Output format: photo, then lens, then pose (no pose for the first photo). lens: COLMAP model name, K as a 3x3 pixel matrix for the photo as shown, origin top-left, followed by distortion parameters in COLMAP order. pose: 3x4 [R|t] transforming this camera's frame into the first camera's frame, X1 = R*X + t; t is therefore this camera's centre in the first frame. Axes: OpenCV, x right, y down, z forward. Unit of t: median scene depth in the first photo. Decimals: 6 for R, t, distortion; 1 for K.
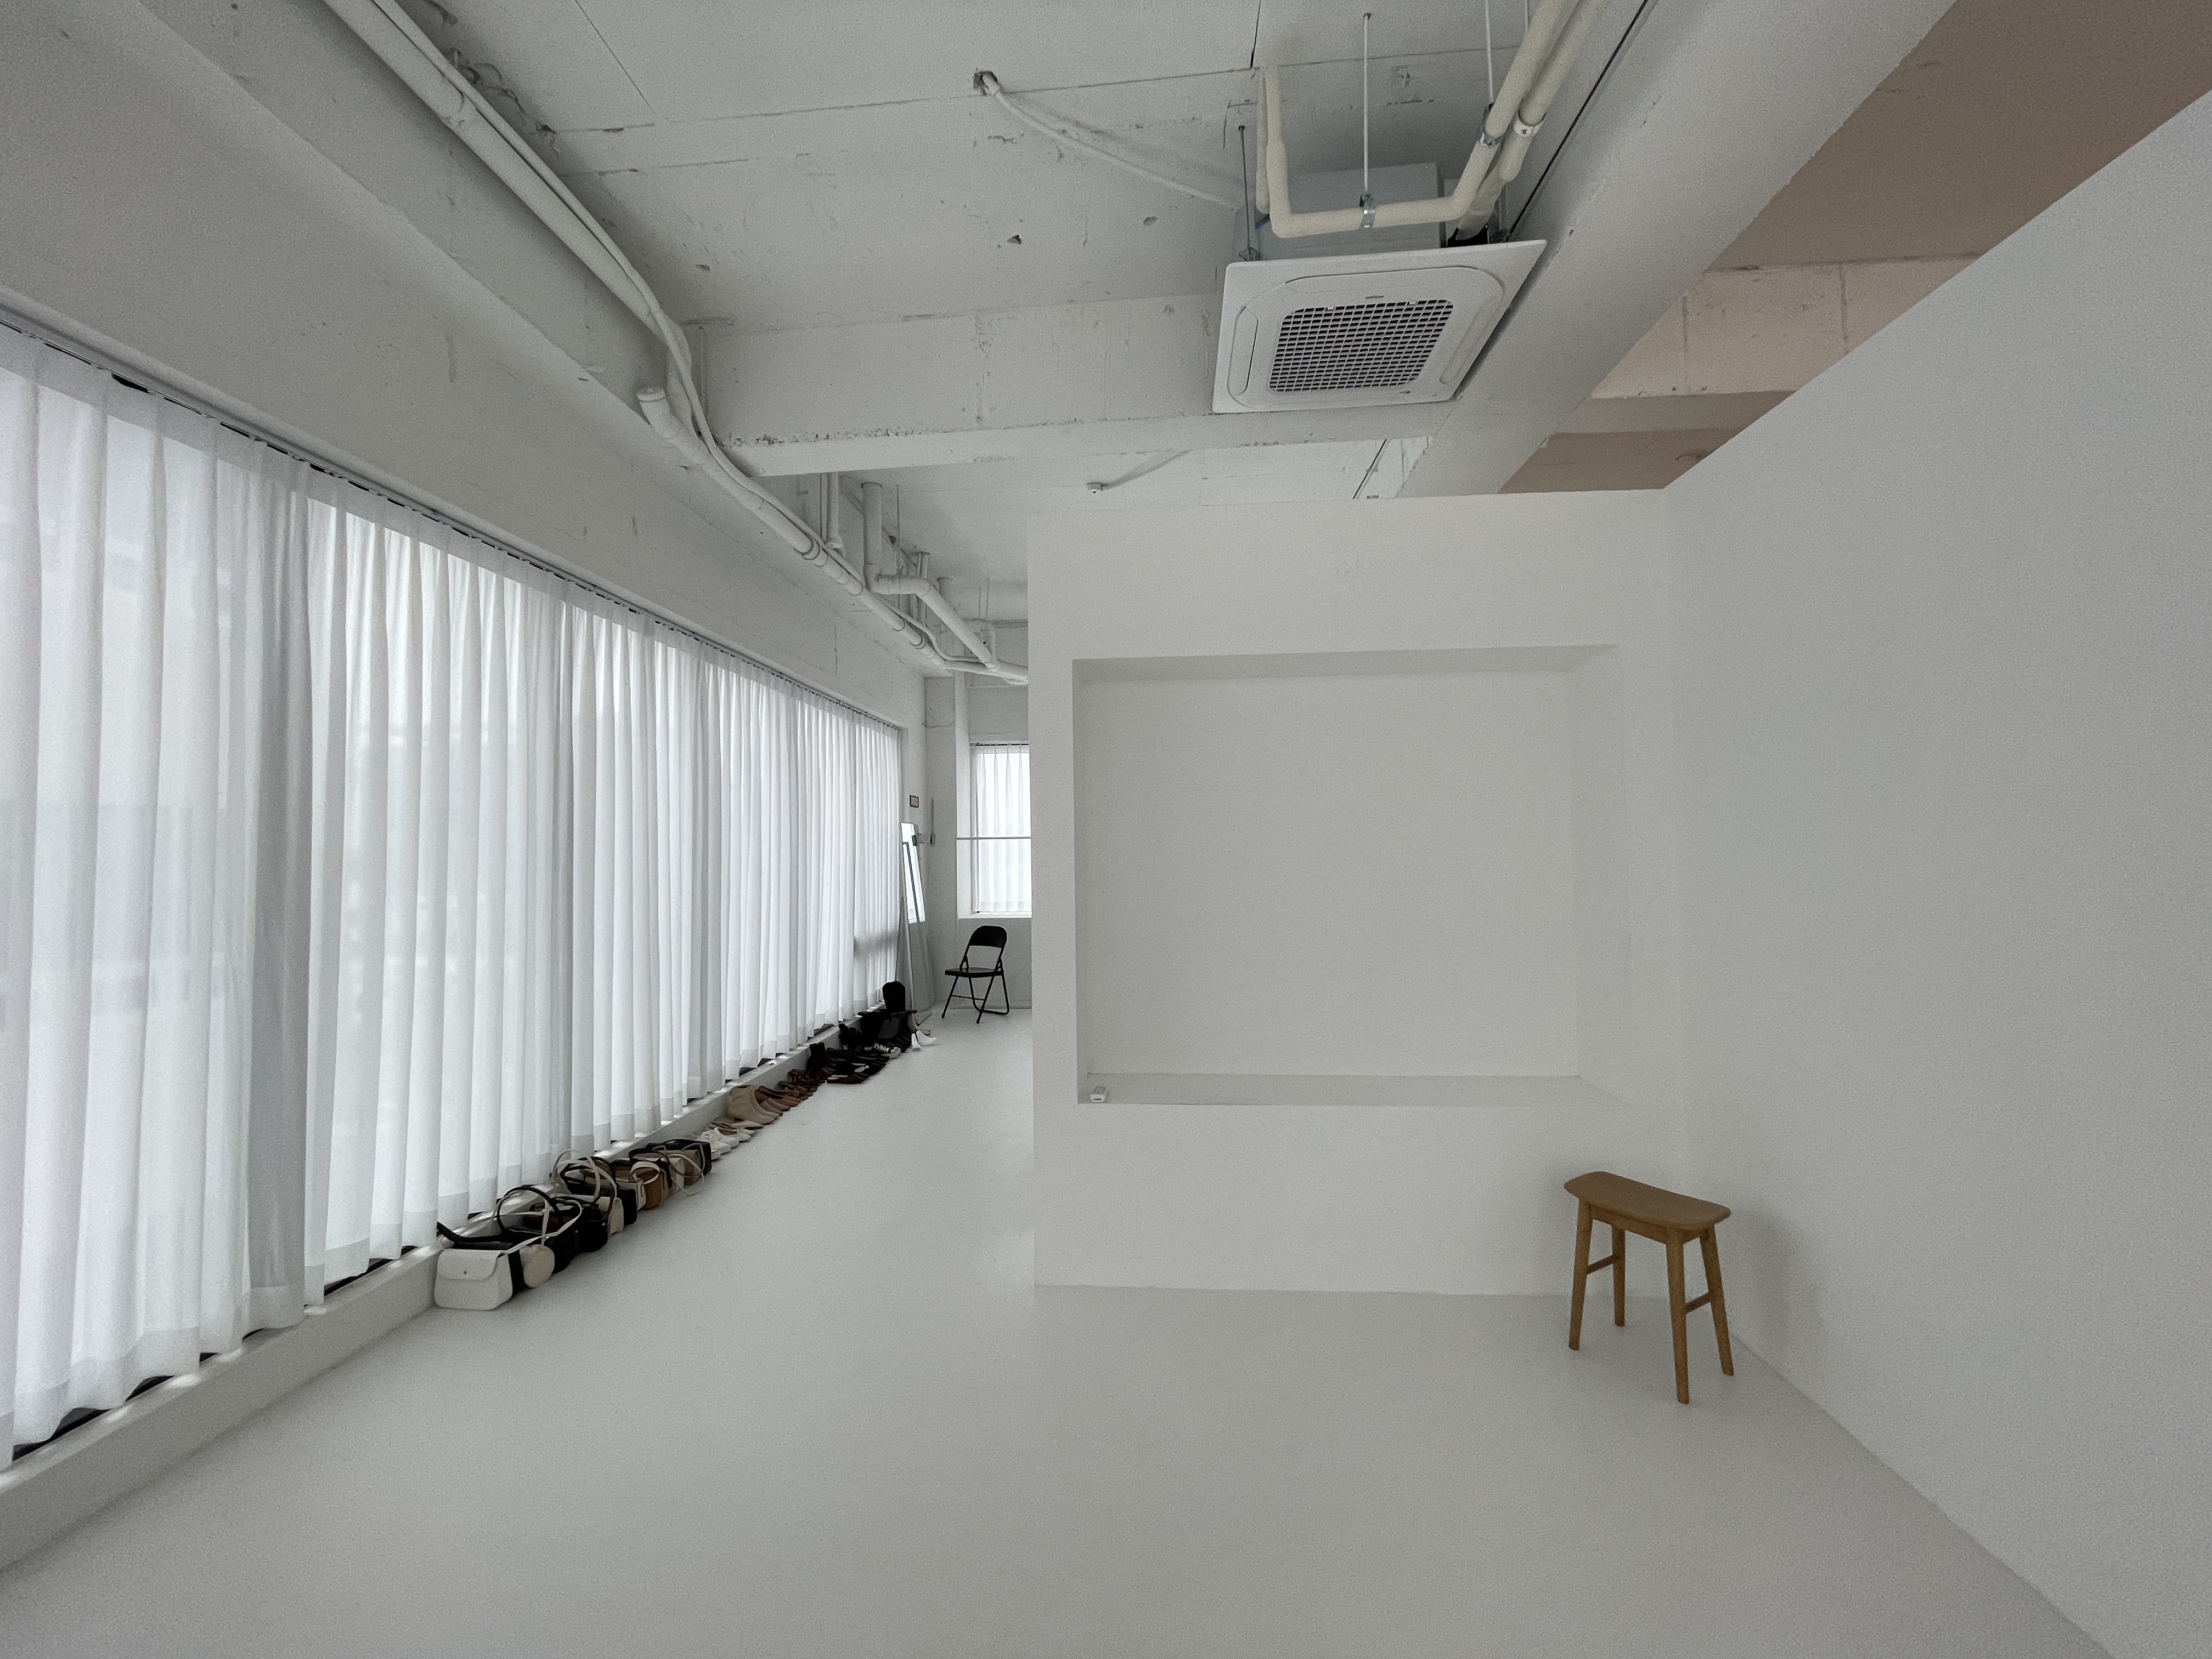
lens RADIAL K [[895.8, 0, 1106.0], [0, 895.8, 829.5], [0, 0, 1]] dist [0.001483, -0.000618]
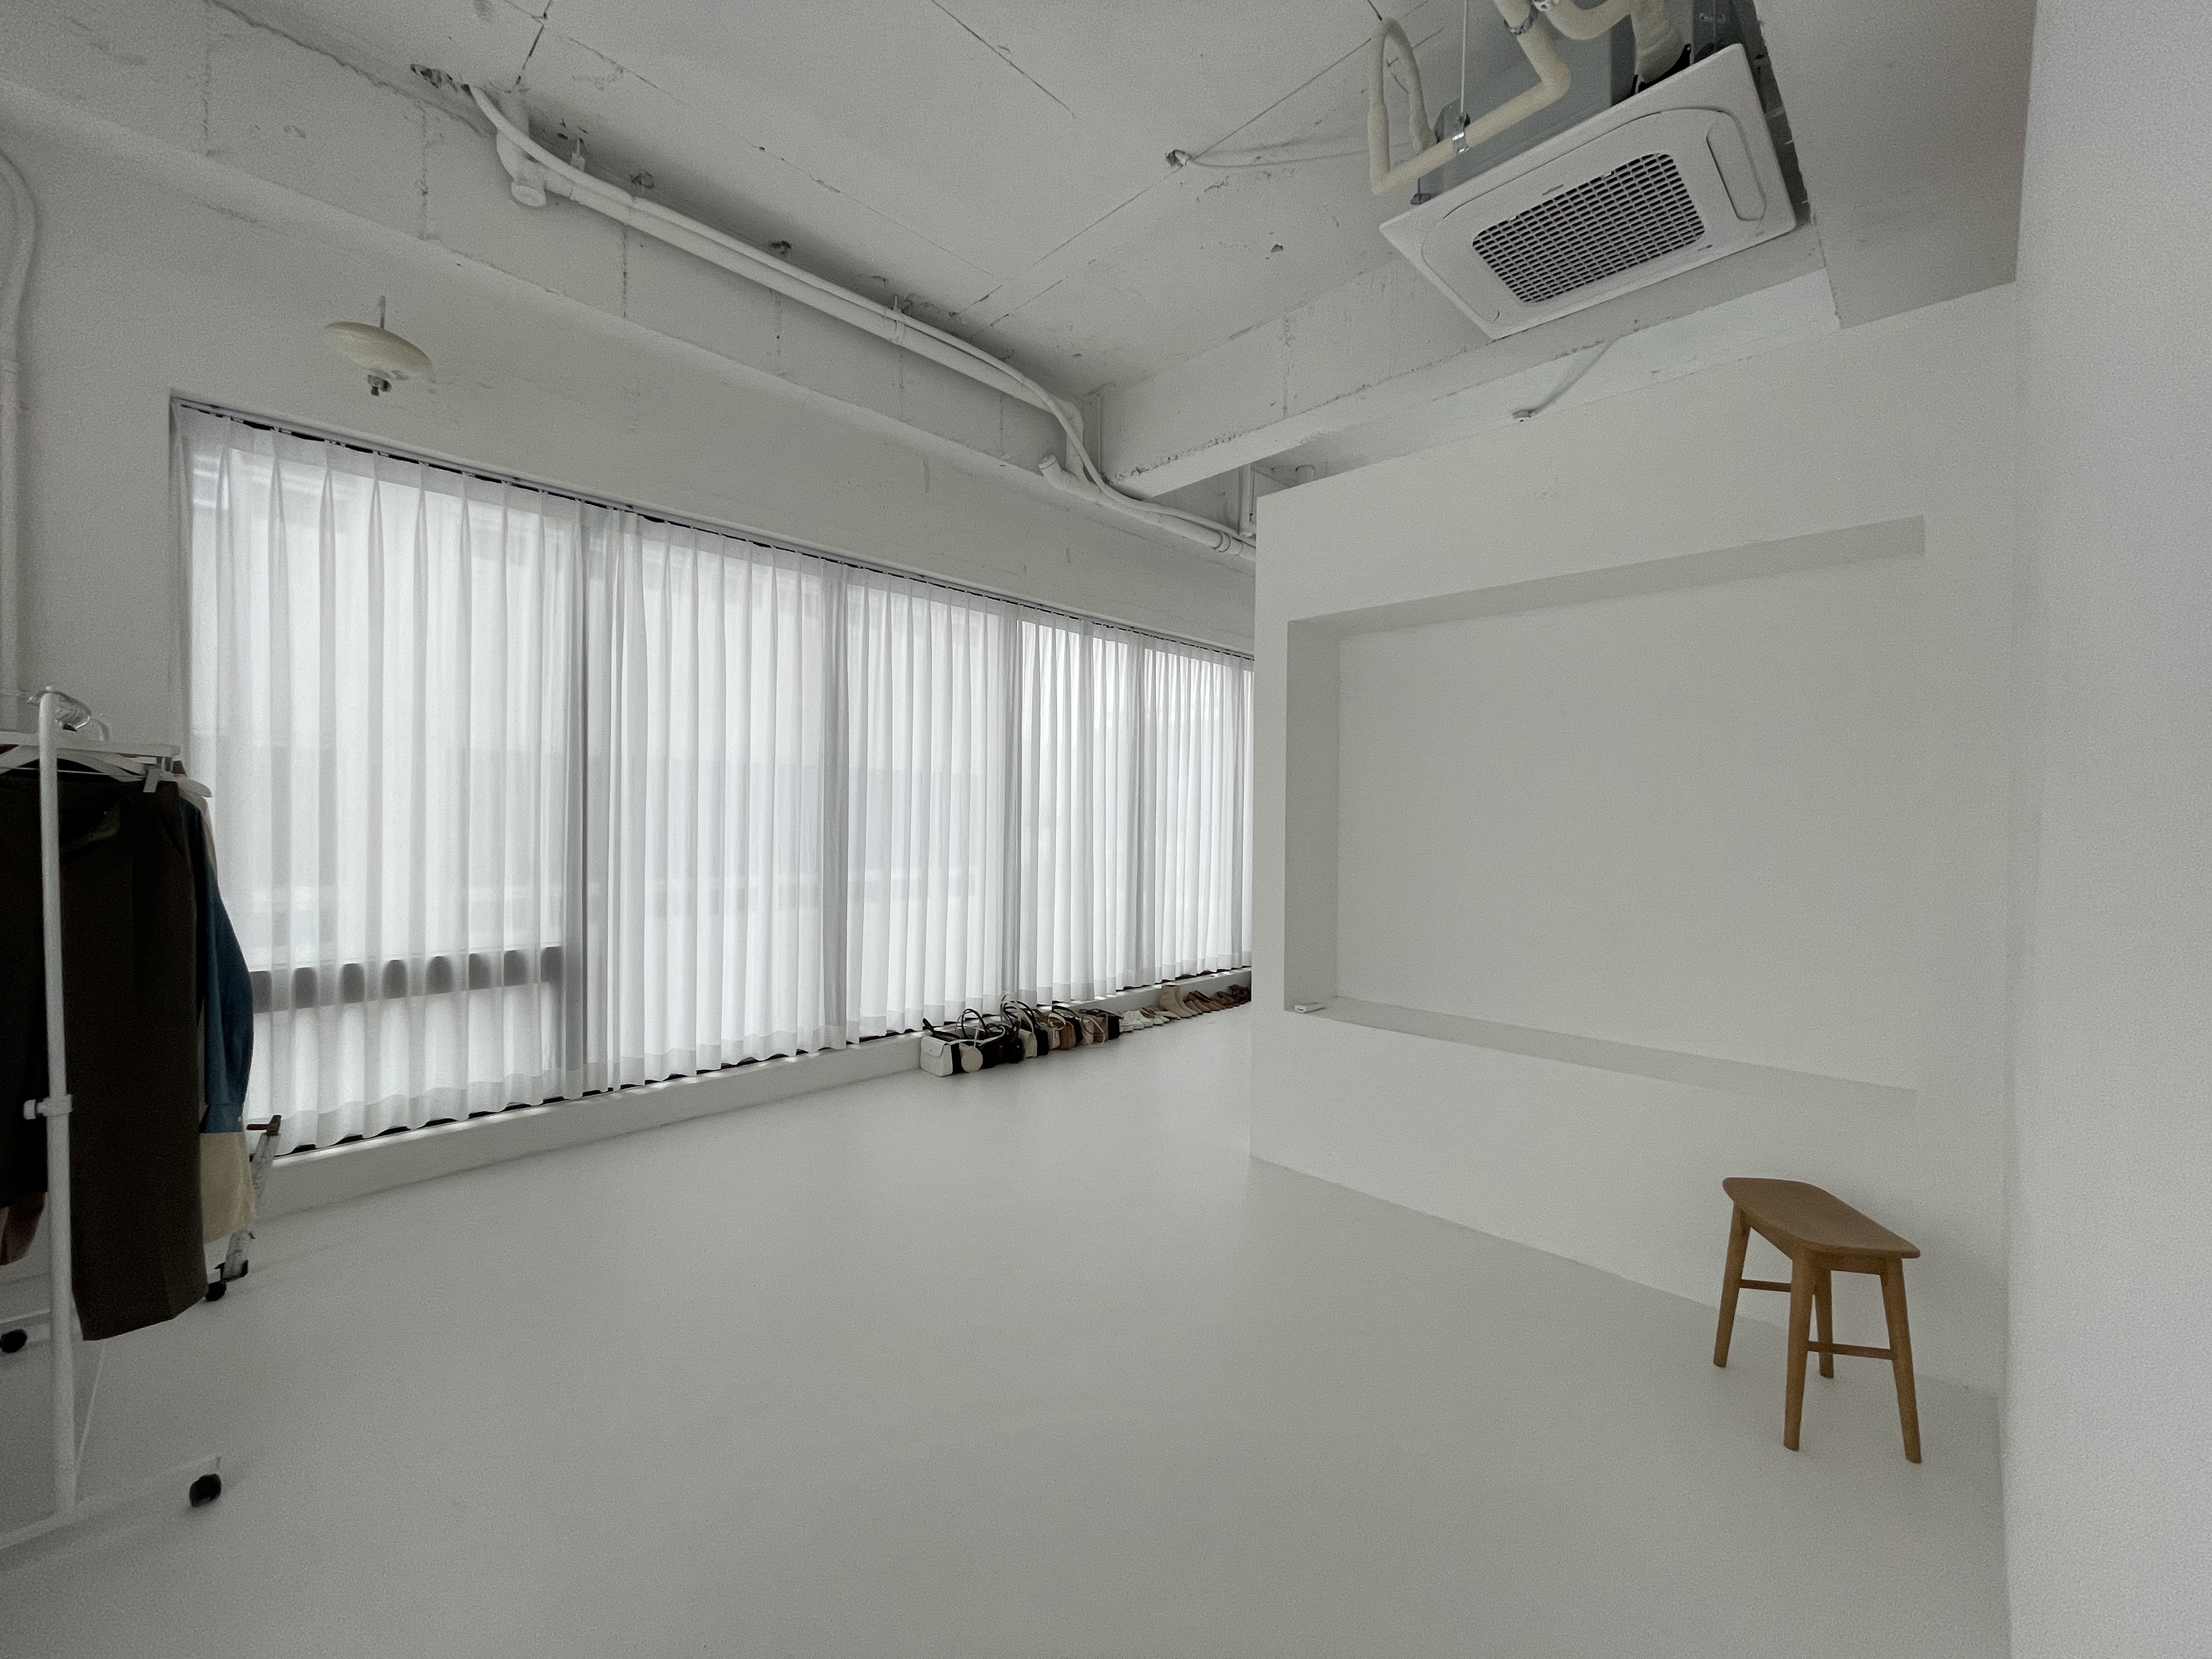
lens RADIAL K [[895.8, 0, 1106.0], [0, 895.8, 829.5], [0, 0, 1]] dist [0.001483, -0.000618]
pose [[0.766396, 0.029311, -0.641699, 0.490703], [-0.003593, 0.999138, 0.041348, 0.024846], [0.642359, -0.029383, 0.765841, -0.020010]]
